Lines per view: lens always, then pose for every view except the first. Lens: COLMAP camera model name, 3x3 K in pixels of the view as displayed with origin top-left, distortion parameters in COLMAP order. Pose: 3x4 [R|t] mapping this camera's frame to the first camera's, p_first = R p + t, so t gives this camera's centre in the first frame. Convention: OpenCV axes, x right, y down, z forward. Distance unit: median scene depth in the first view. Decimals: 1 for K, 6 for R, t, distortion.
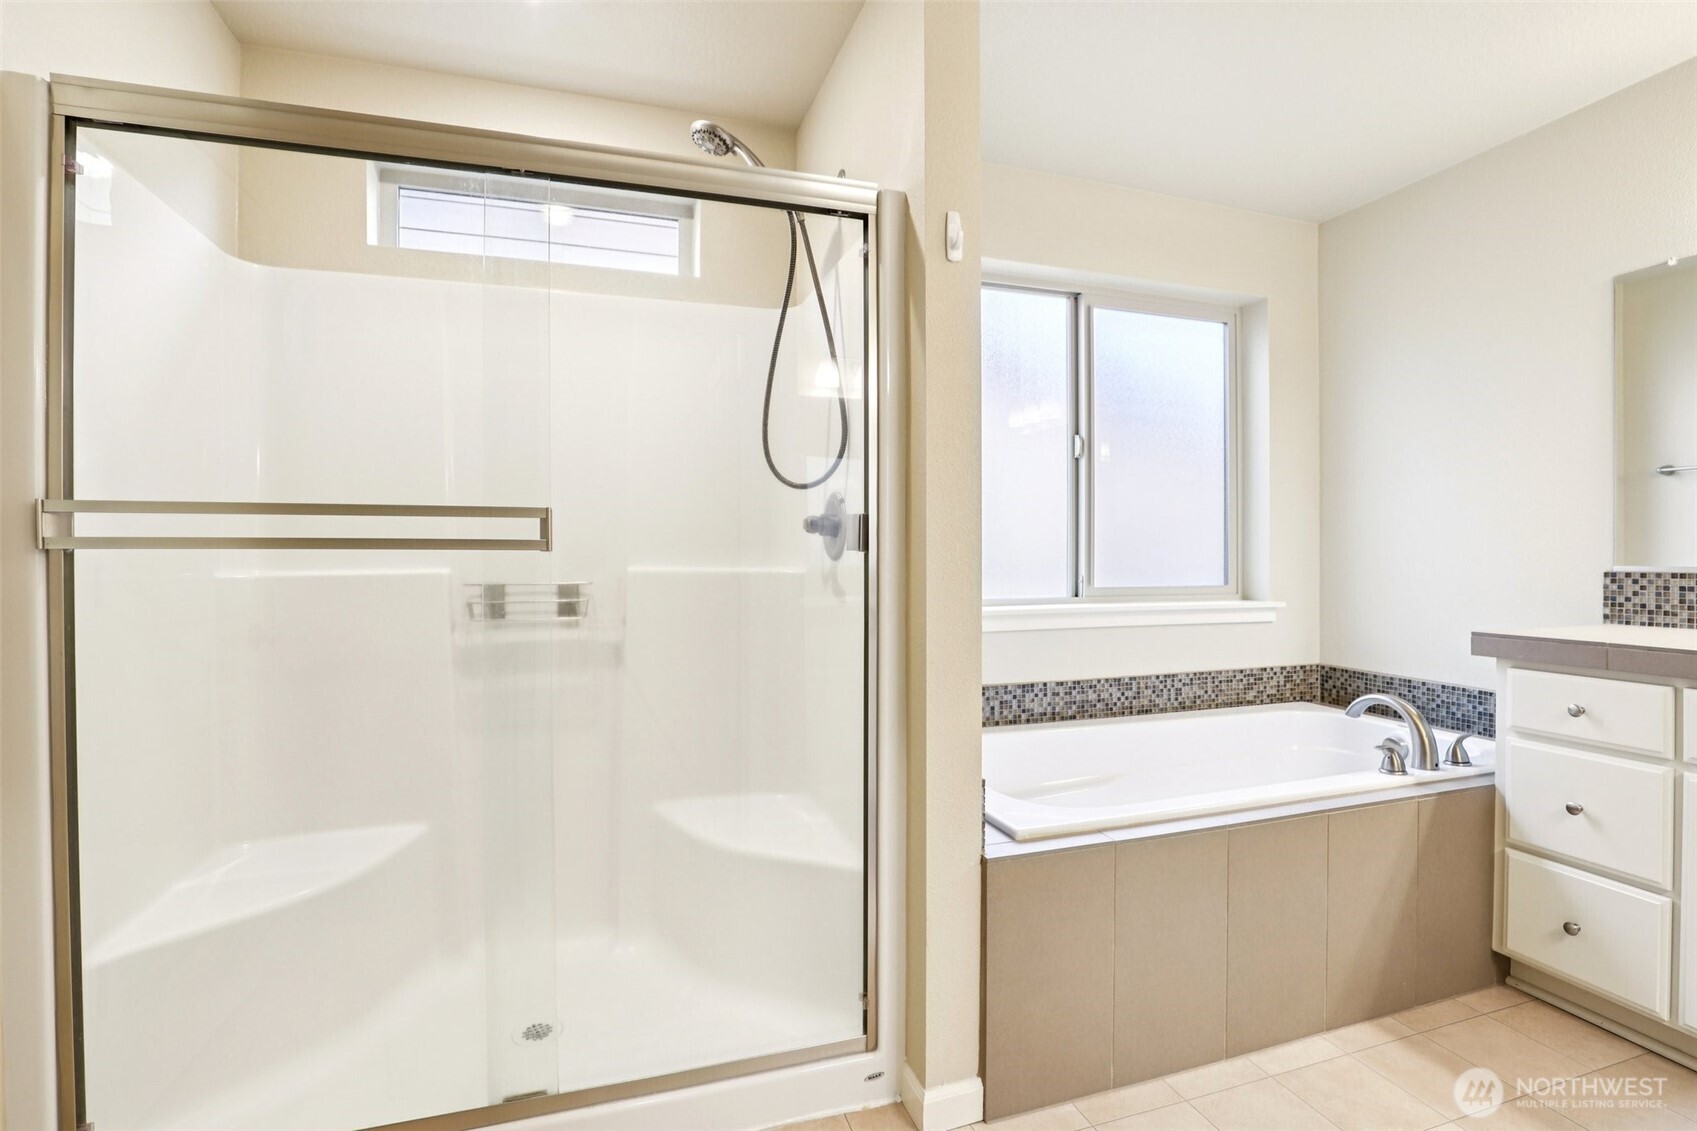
lens RADIAL K [[785.2, 0, 839.8], [0, 785.2, 562.7], [0, 0, 1]] dist [-0.038053, 0.006949]
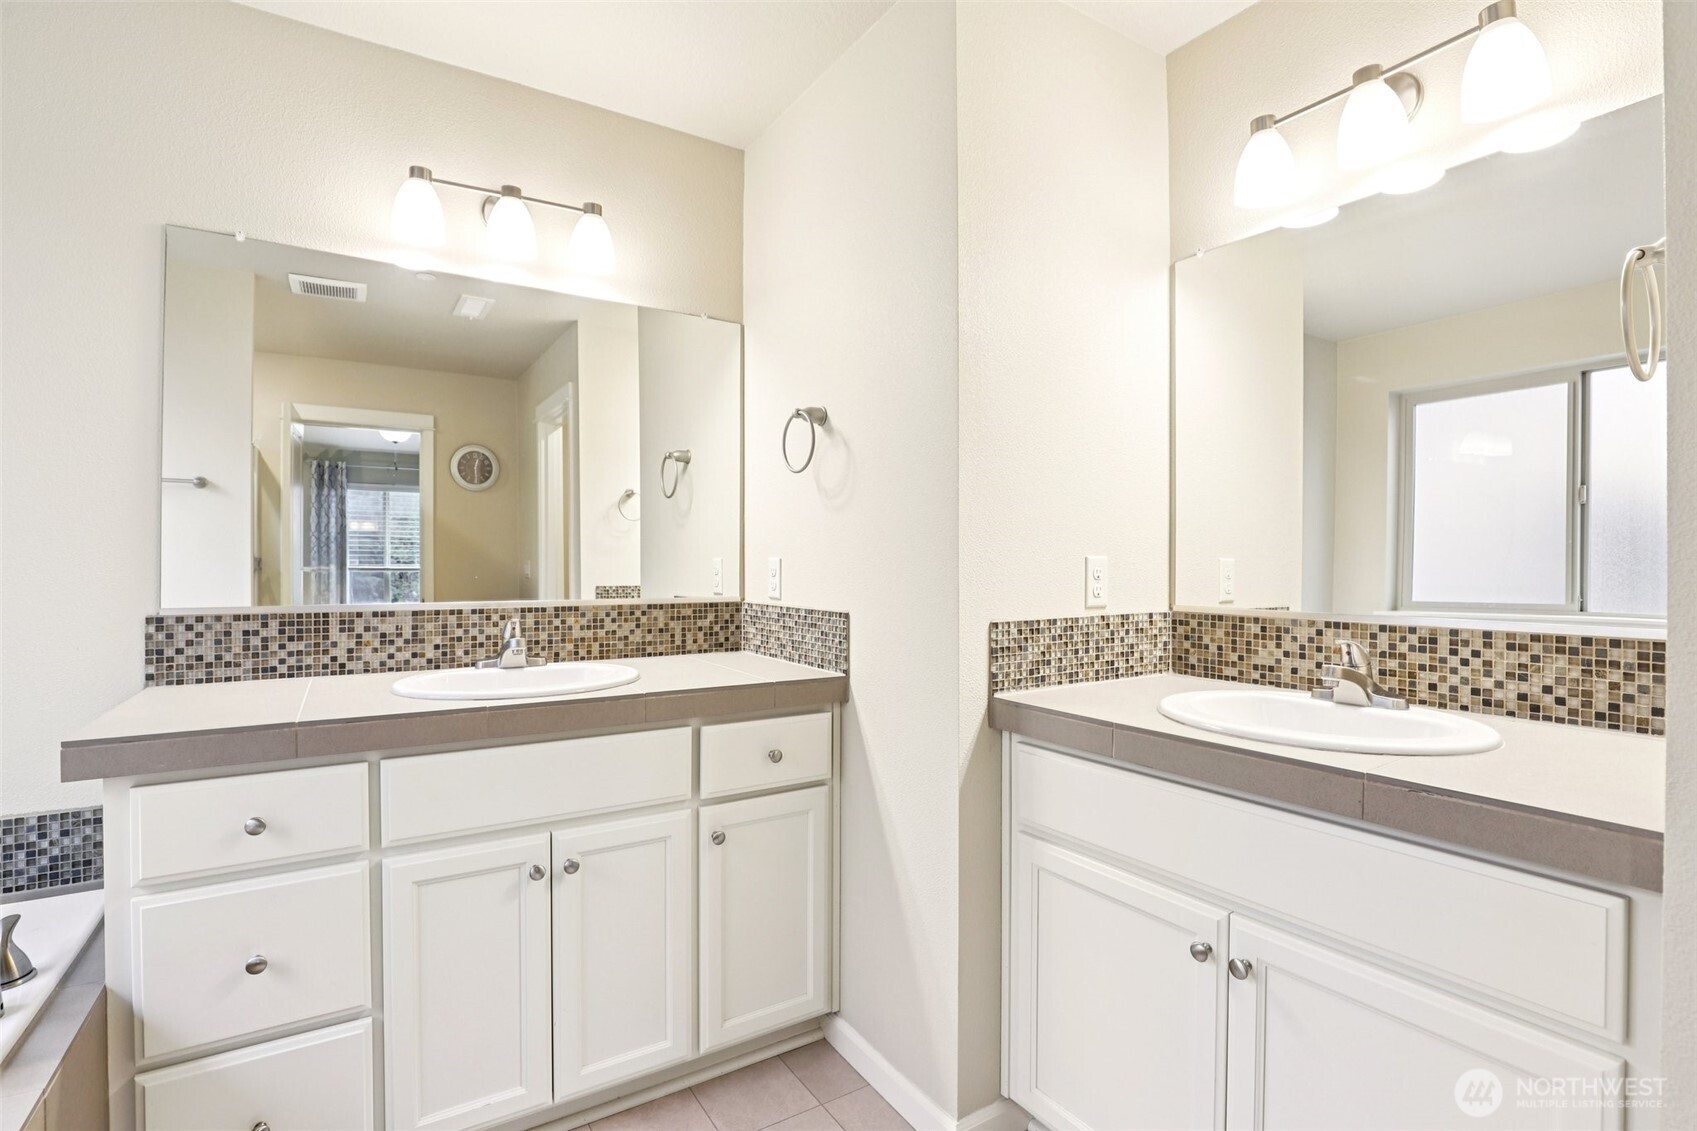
lens RADIAL K [[785.2, 0, 839.8], [0, 785.2, 562.7], [0, 0, 1]] dist [-0.038053, 0.006949]
pose [[-0.253686, -0.000792, 0.967286, 0.127416], [0.006468, 0.999976, 0.002515, -0.039632], [-0.967265, 0.006895, -0.253674, 0.566172]]
